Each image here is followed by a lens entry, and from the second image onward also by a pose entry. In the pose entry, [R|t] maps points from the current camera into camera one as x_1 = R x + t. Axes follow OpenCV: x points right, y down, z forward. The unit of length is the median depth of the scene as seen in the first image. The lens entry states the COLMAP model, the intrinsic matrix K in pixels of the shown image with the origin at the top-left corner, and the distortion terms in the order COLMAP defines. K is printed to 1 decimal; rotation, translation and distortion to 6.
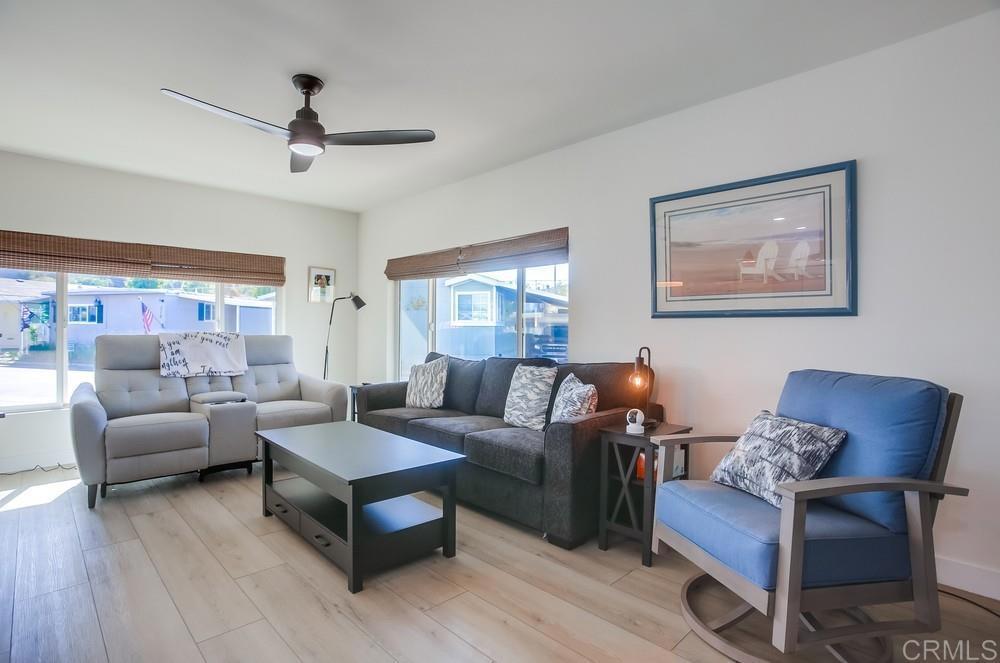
lens RADIAL K [[526.0, 0, 500.0], [0, 526.0, 331.5], [0, 0, 1]] dist [-0.082327, 0.045760]
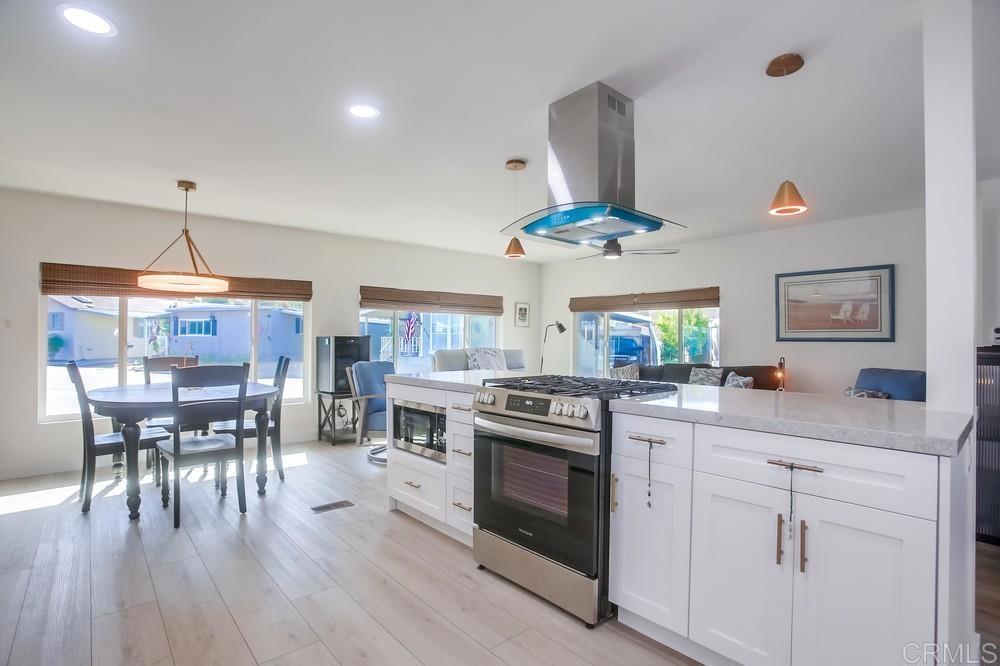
lens RADIAL K [[526.0, 0, 500.0], [0, 526.0, 333.0], [0, 0, 1]] dist [-0.082327, 0.045760]
pose [[0.998211, 0.000964, -0.059777, -0.477409], [-0.002055, 0.999832, -0.018194, -0.016997], [0.059750, 0.018285, 0.998046, -0.713134]]
